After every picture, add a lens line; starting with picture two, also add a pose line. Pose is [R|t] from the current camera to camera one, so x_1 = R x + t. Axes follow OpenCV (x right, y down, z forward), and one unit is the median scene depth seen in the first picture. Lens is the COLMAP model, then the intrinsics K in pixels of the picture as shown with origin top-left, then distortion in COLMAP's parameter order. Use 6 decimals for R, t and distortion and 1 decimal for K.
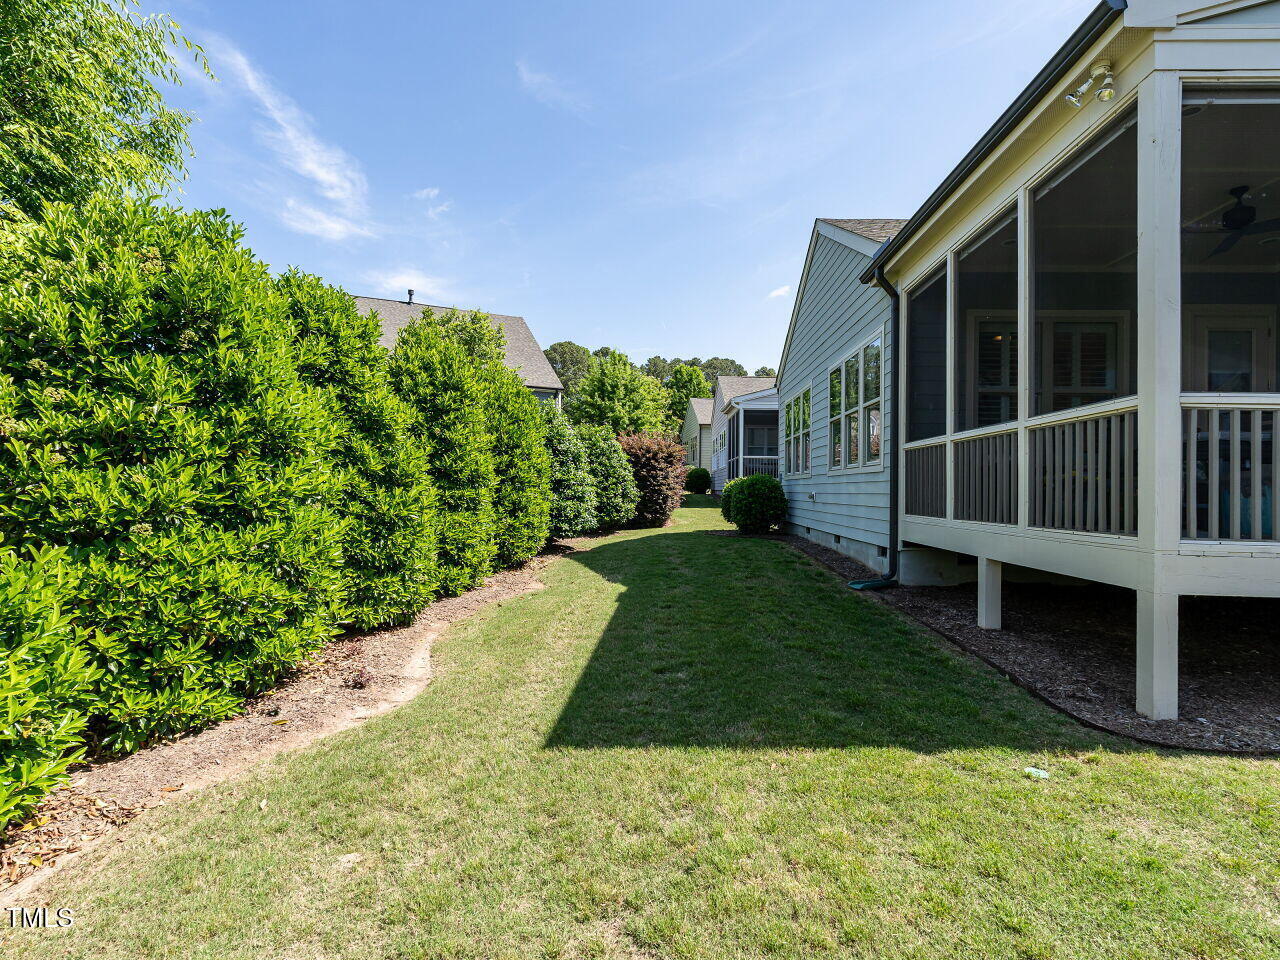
lens RADIAL K [[631.9, 0, 636.9], [0, 631.9, 486.6], [0, 0, 1]] dist [-0.000111, 0.000546]
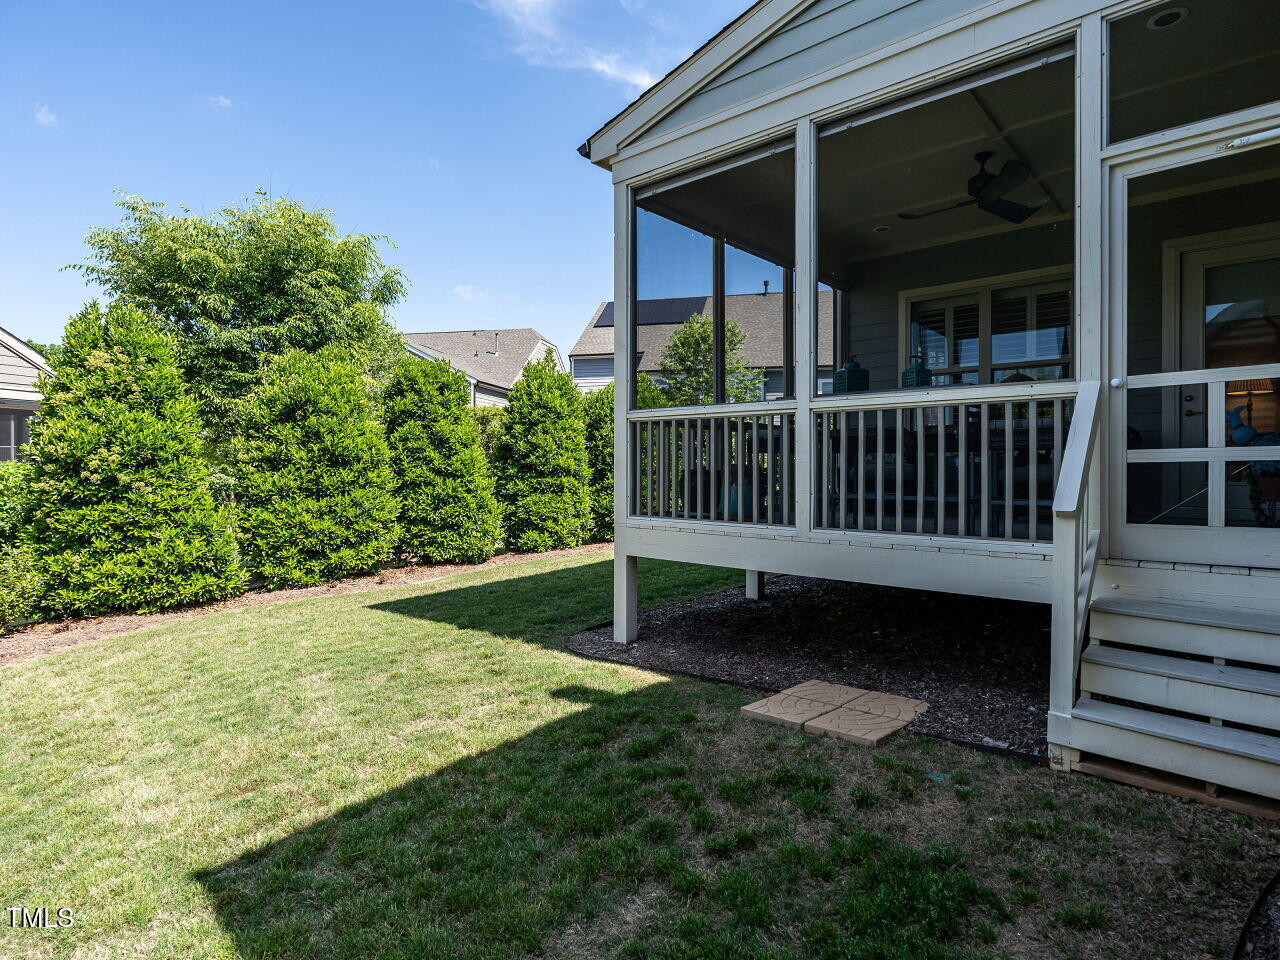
lens RADIAL K [[692.6, 0, 640.0], [0, 692.6, 485.1], [0, 0, 1]] dist [-0.000206, -0.000028]
pose [[0.780991, 0.004766, -0.624524, 1.708784], [0.009517, 0.999764, 0.019531, -0.017419], [0.624469, -0.021197, 0.780762, -0.162241]]
